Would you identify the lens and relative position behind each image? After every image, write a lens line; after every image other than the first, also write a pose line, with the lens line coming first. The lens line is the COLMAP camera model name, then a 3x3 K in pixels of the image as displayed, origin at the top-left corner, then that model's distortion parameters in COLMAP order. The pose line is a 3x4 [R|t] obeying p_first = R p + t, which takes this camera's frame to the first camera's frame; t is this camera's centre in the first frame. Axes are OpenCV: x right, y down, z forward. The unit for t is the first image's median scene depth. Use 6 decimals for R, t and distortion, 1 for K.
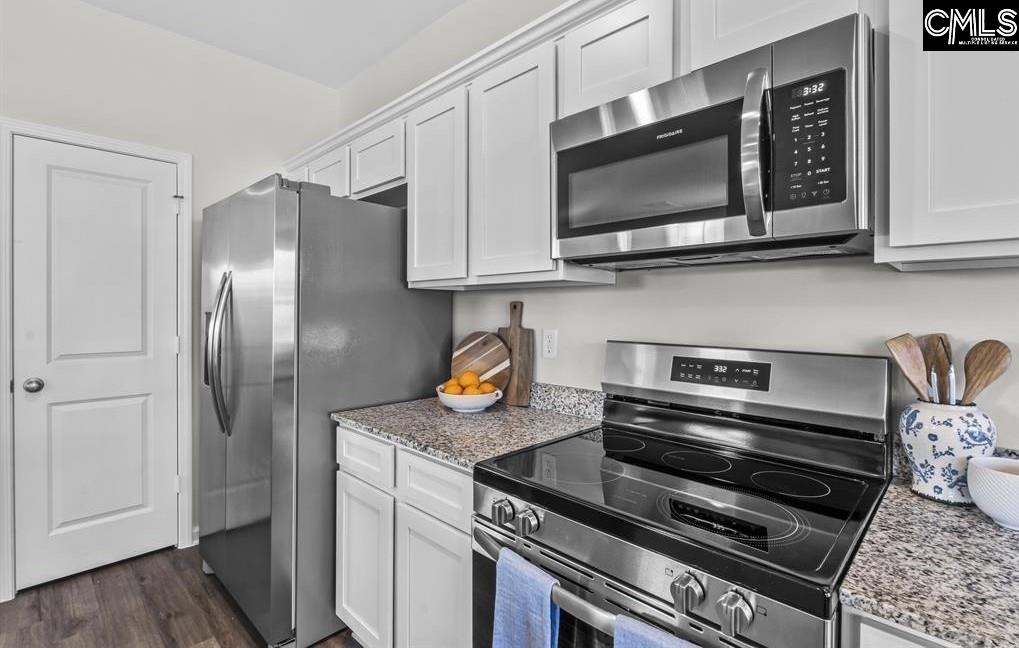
lens RADIAL K [[480.6, 0, 514.7], [0, 480.6, 312.2], [0, 0, 1]] dist [-0.002858, 0.000592]
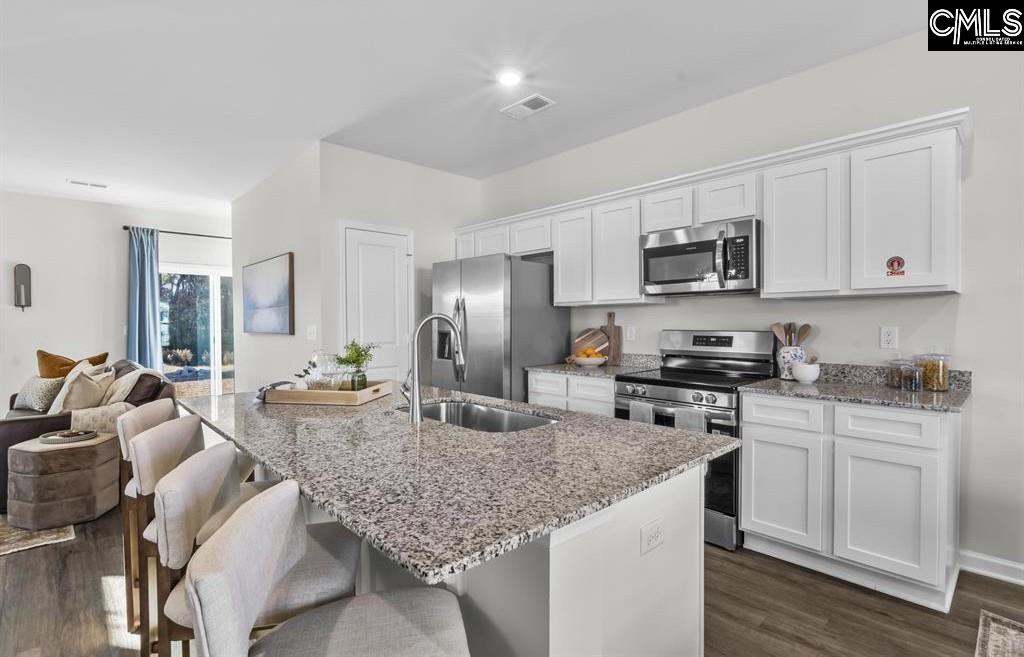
lens RADIAL K [[485.4, 0, 512.0], [0, 485.4, 328.5], [0, 0, 1]] dist [-0.002754, 0.000033]
pose [[0.999080, -0.008874, -0.041948, -0.373732], [0.009282, 0.999911, 0.009538, 0.024258], [0.041860, -0.009918, 0.999074, -1.154918]]
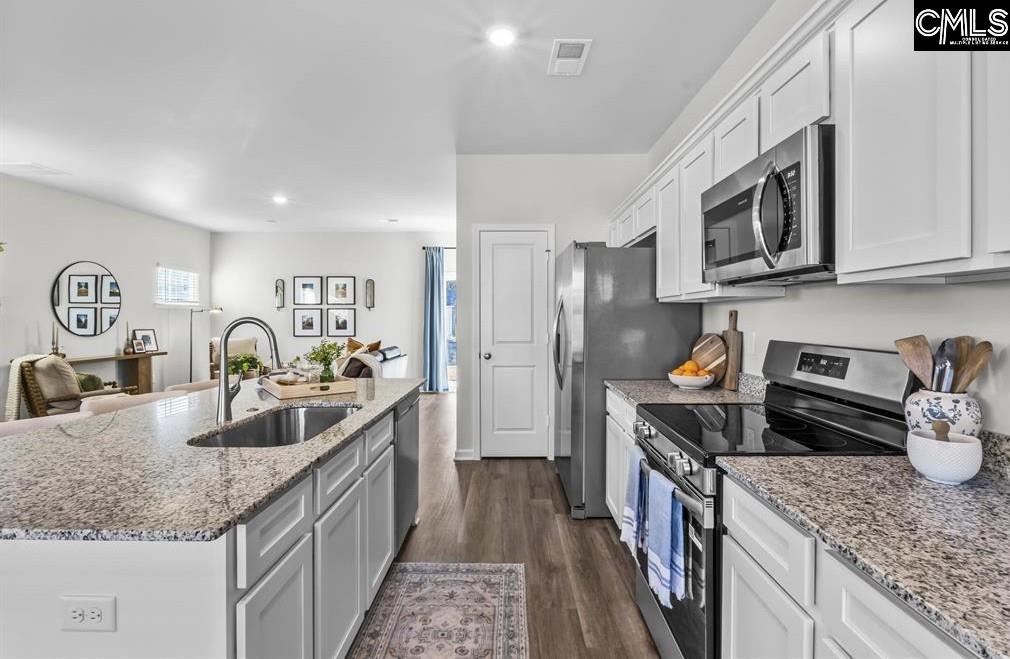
lens RADIAL K [[477.8, 0, 504.4], [0, 477.8, 315.2], [0, 0, 1]] dist [-0.002111, -0.000528]
pose [[0.690467, -0.007075, -0.723329, 0.606380], [0.000711, 0.999958, -0.009102, 0.002241], [0.723364, 0.005770, 0.690443, -0.403313]]
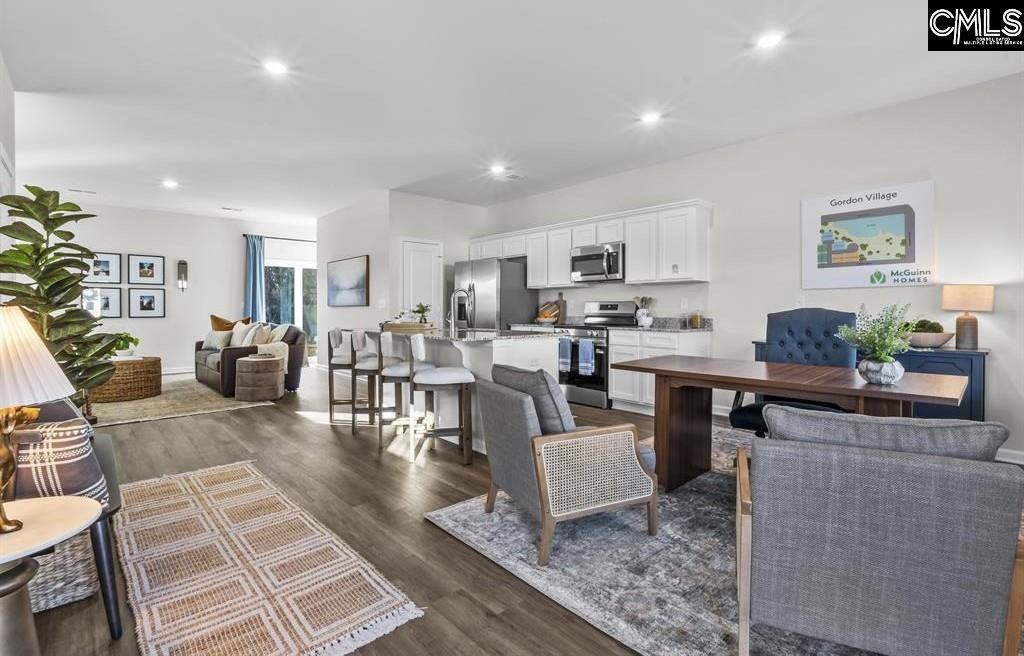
lens RADIAL K [[482.9, 0, 517.3], [0, 482.9, 316.2], [0, 0, 1]] dist [-0.002858, 0.000592]
pose [[0.998398, -0.003738, -0.056458, -0.127077], [0.004290, 0.999944, 0.009662, 0.127722], [0.056419, -0.009888, 0.998358, -2.731468]]
